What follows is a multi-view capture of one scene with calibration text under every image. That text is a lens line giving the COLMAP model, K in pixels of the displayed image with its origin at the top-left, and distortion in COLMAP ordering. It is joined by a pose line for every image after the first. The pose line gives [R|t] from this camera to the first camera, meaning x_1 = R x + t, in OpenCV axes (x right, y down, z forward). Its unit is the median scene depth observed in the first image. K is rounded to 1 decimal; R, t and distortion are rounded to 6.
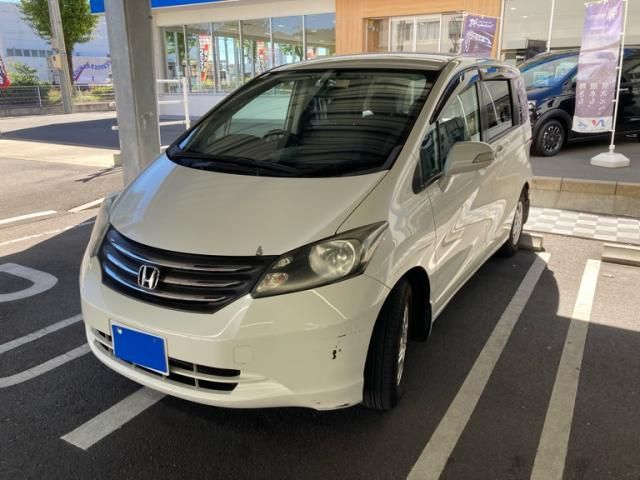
lens RADIAL K [[537.4, 0, 319.3], [0, 537.4, 235.4], [0, 0, 1]] dist [0.006860, -0.001482]
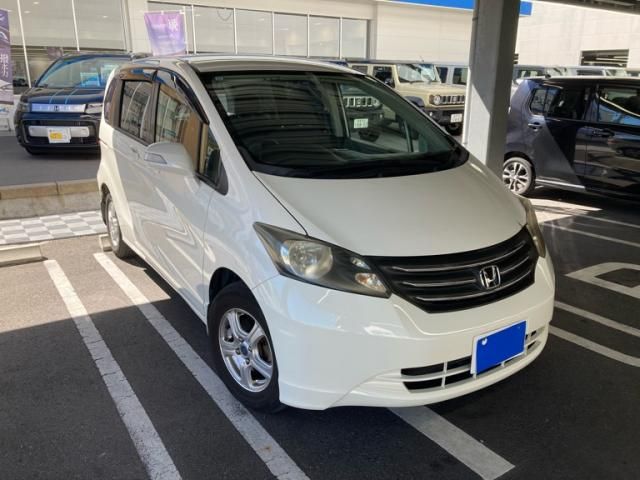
lens RADIAL K [[544.4, 0, 320.2], [0, 544.4, 242.2], [0, 0, 1]] dist [-0.001074, -0.007387]
pose [[0.442655, -0.247867, 0.861753, -0.912916], [0.240651, 0.958618, 0.152114, -0.149797], [-0.863796, 0.140048, 0.483986, 0.531449]]
